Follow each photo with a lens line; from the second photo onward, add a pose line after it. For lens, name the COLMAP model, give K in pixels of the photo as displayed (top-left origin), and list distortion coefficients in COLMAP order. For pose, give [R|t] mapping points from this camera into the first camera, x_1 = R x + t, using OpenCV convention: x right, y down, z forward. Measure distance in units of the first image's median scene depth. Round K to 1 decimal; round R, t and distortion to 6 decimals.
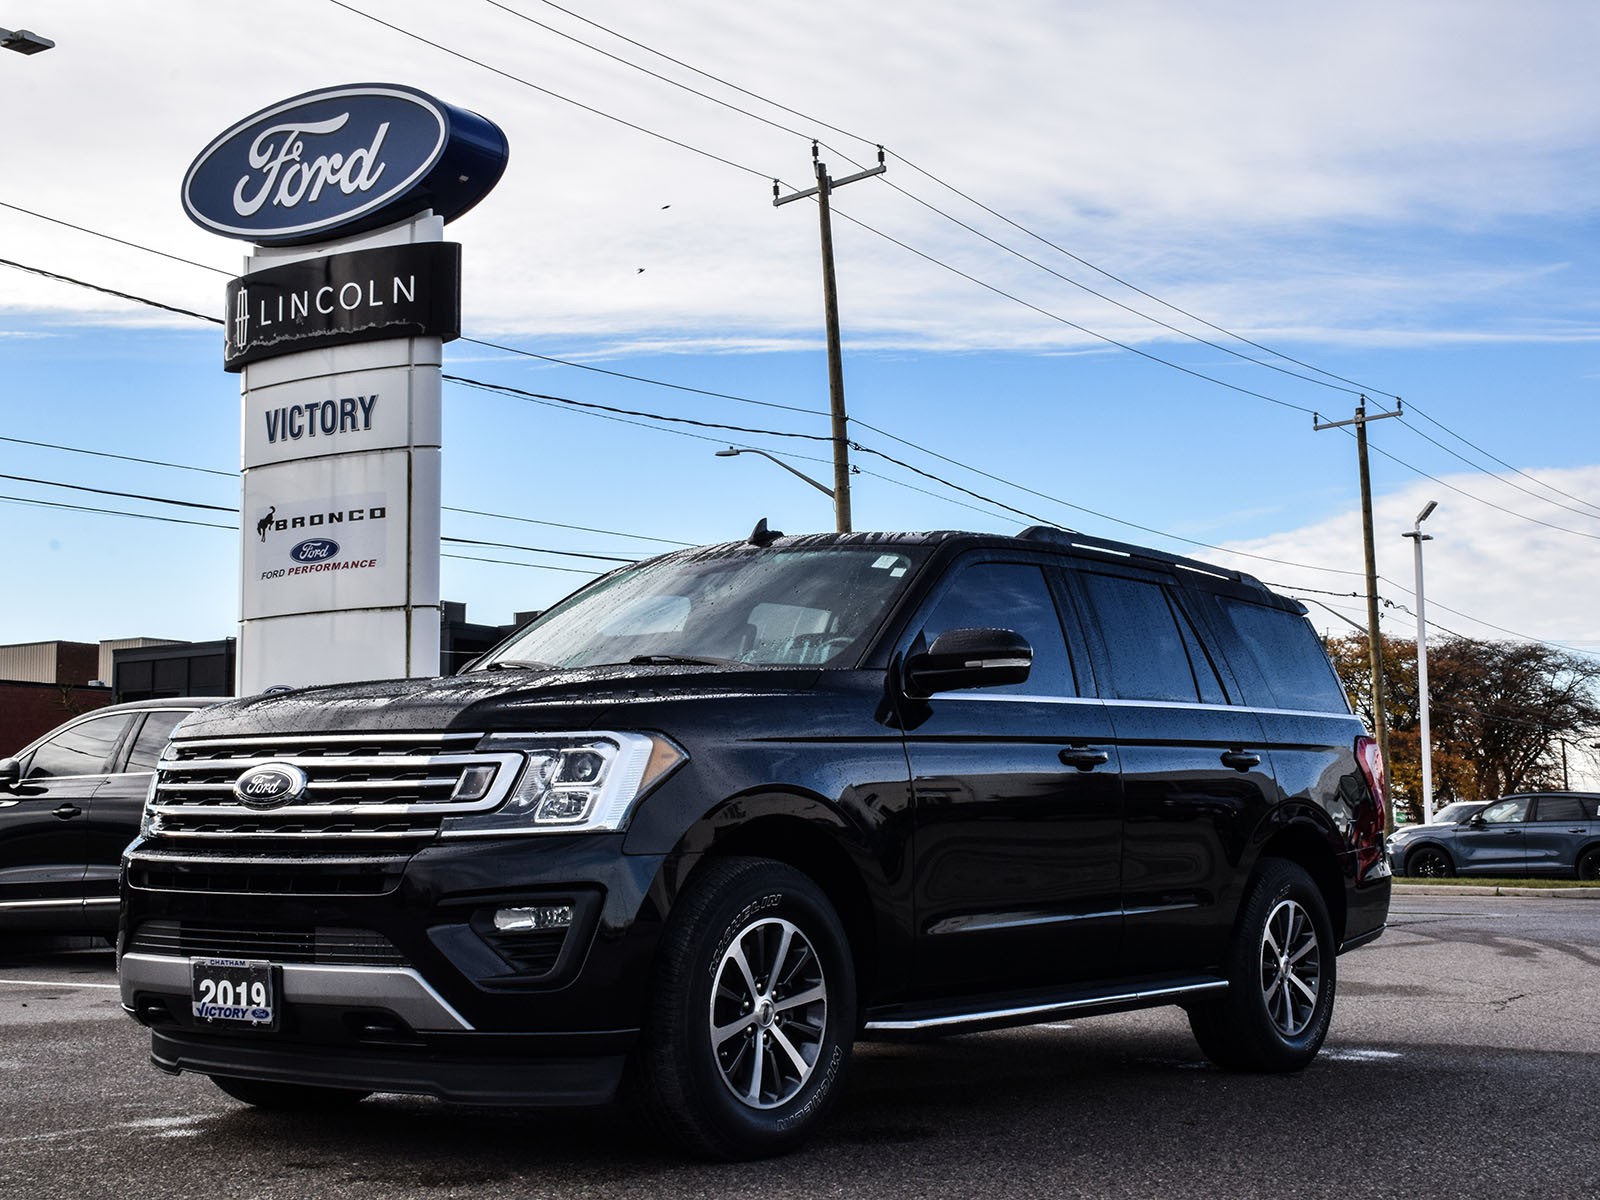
lens RADIAL K [[2141.0, 0, 800.0], [0, 2141.0, 600.0], [0, 0, 1]] dist [0.129121, -0.006774]
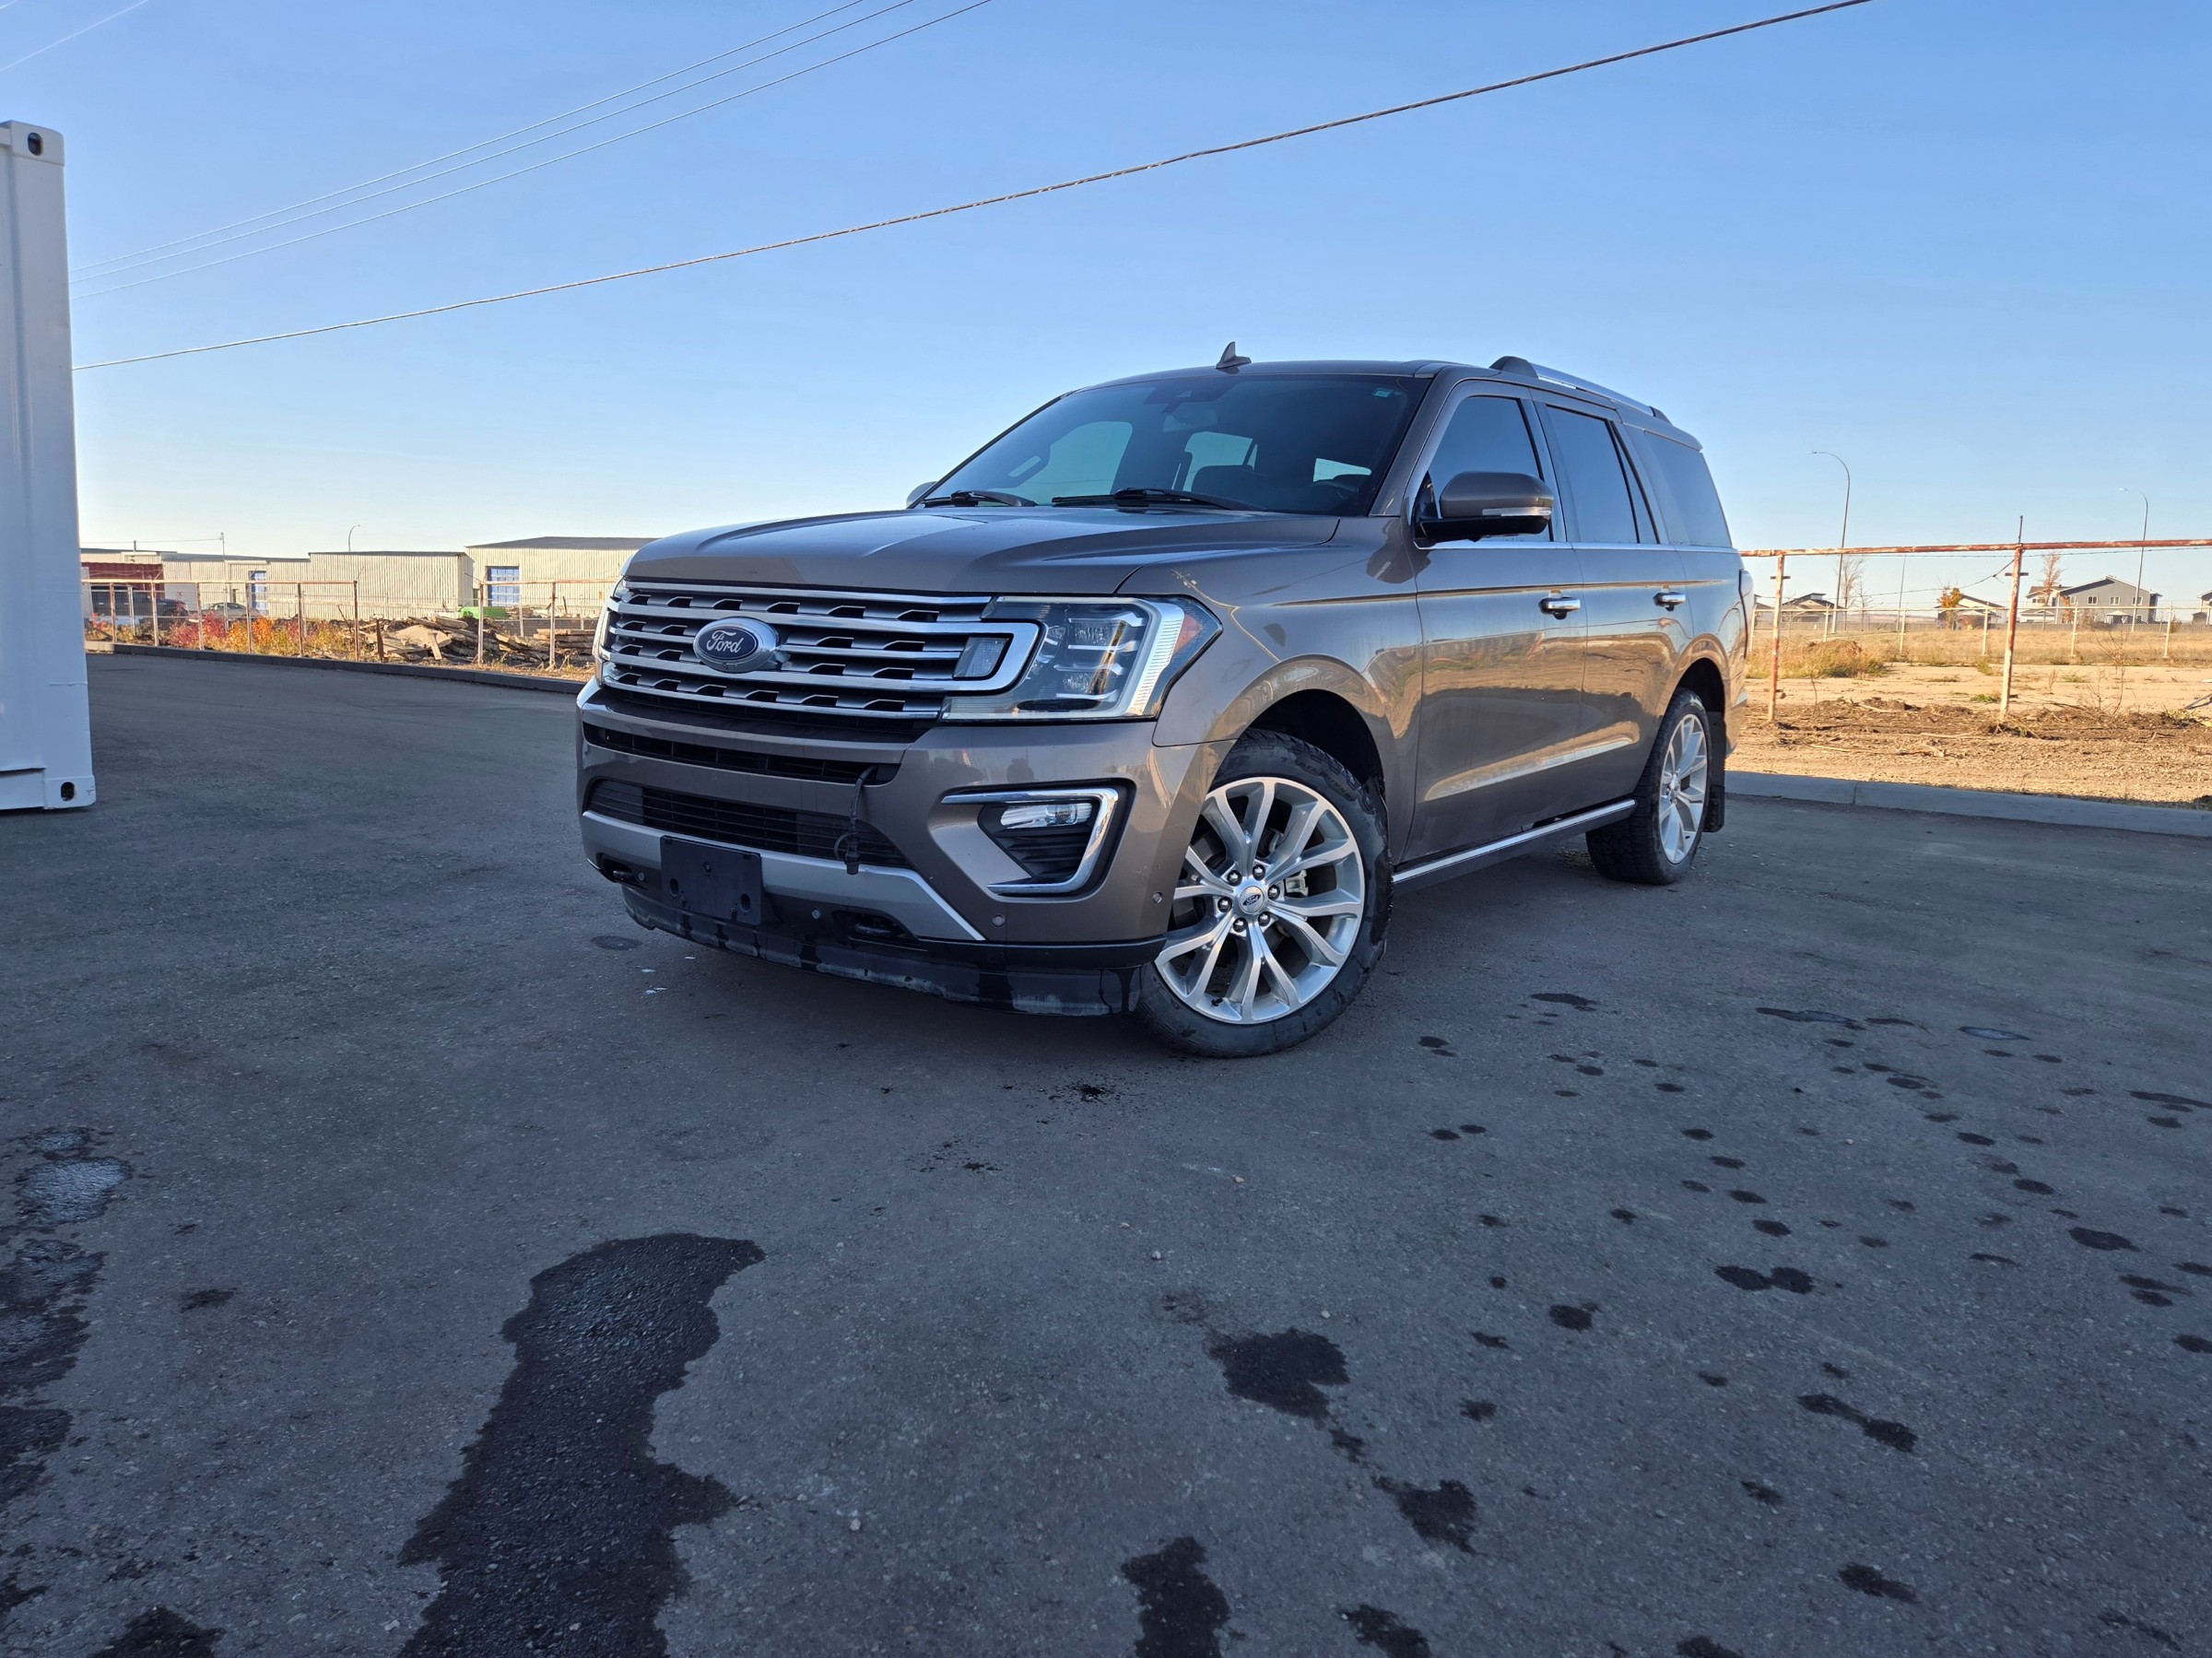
lens RADIAL K [[1616.2, 0, 1106.0], [0, 1616.2, 829.0], [0, 0, 1]] dist [0.074945, 0.000023]
pose [[0.999673, 0.023631, 0.009765, -0.099242], [-0.025306, 0.969004, 0.245747, -0.006974], [-0.003655, -0.245914, 0.969285, 0.338984]]
